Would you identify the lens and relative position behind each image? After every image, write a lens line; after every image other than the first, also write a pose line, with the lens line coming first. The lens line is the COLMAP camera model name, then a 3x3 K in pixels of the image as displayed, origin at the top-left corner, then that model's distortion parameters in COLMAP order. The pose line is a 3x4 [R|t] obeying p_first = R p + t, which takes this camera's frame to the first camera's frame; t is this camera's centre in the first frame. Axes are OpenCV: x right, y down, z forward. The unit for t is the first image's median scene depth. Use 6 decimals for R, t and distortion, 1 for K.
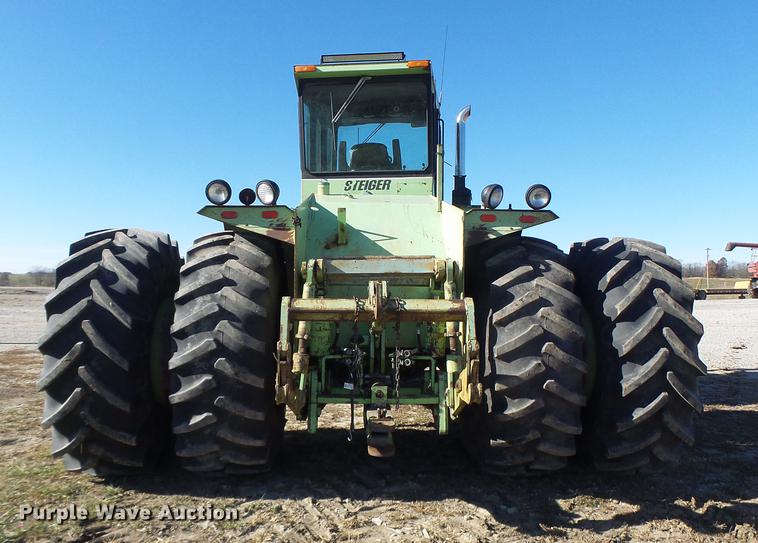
lens RADIAL K [[652.1, 0, 379.0], [0, 652.1, 271.5], [0, 0, 1]] dist [-0.010607, -0.001608]
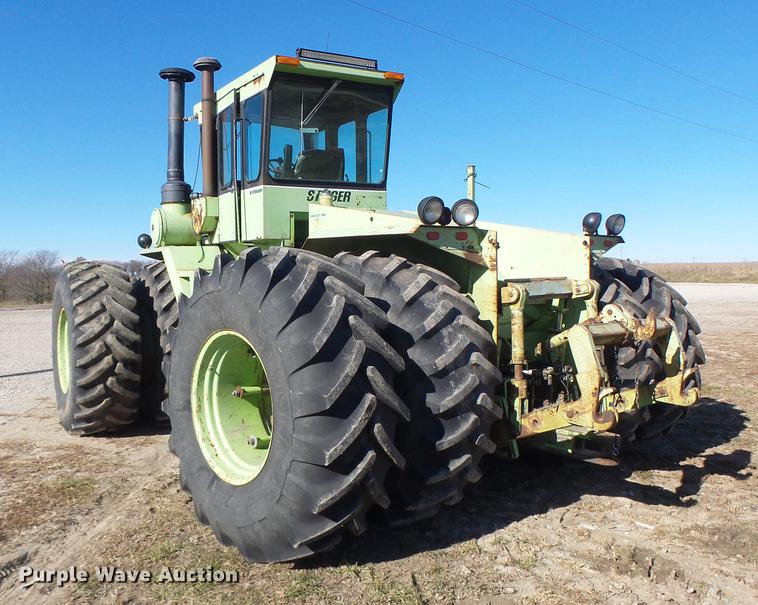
lens RADIAL K [[679.3, 0, 321.8], [0, 679.3, 290.8], [0, 0, 1]] dist [-0.011012, 0.001386]
pose [[0.813425, -0.031031, 0.580841, -0.903595], [0.015047, 0.999364, 0.032318, -0.043205], [-0.581475, -0.017548, 0.813375, 0.323618]]
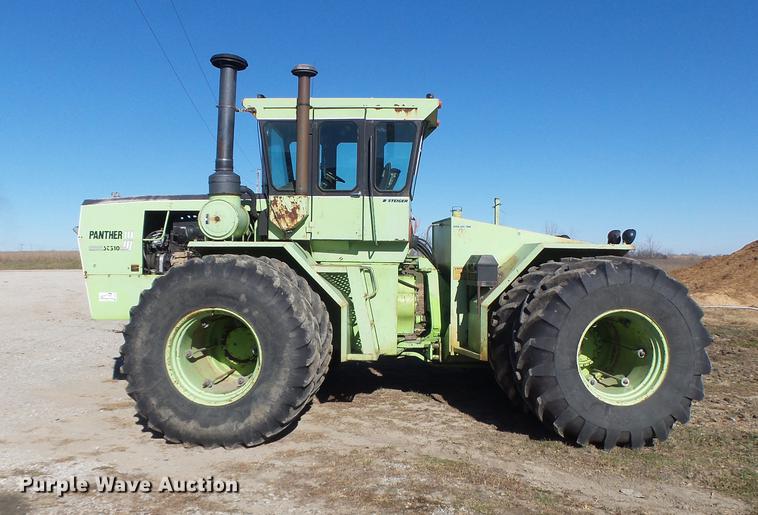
lens RADIAL K [[675.5, 0, 376.8], [0, 675.5, 248.9], [0, 0, 1]] dist [0.002389, 0.004123]
pose [[-0.037906, 0.005184, 0.999268, -1.871777], [-0.005770, 0.999969, -0.005407, -0.078385], [-0.999265, -0.005971, -0.037875, 1.682997]]
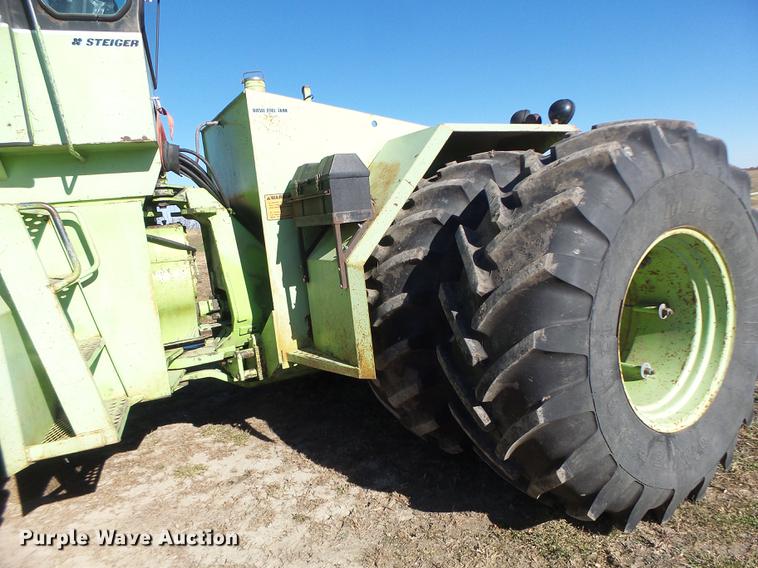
lens RADIAL K [[517.4, 0, 383.7], [0, 517.4, 285.4], [0, 0, 1]] dist [-0.011819, 0.000336]
pose [[-0.454544, -0.084148, 0.886740, -0.800342], [0.099631, 0.984477, 0.144493, -0.009593], [-0.885134, 0.154026, -0.439105, 1.591185]]
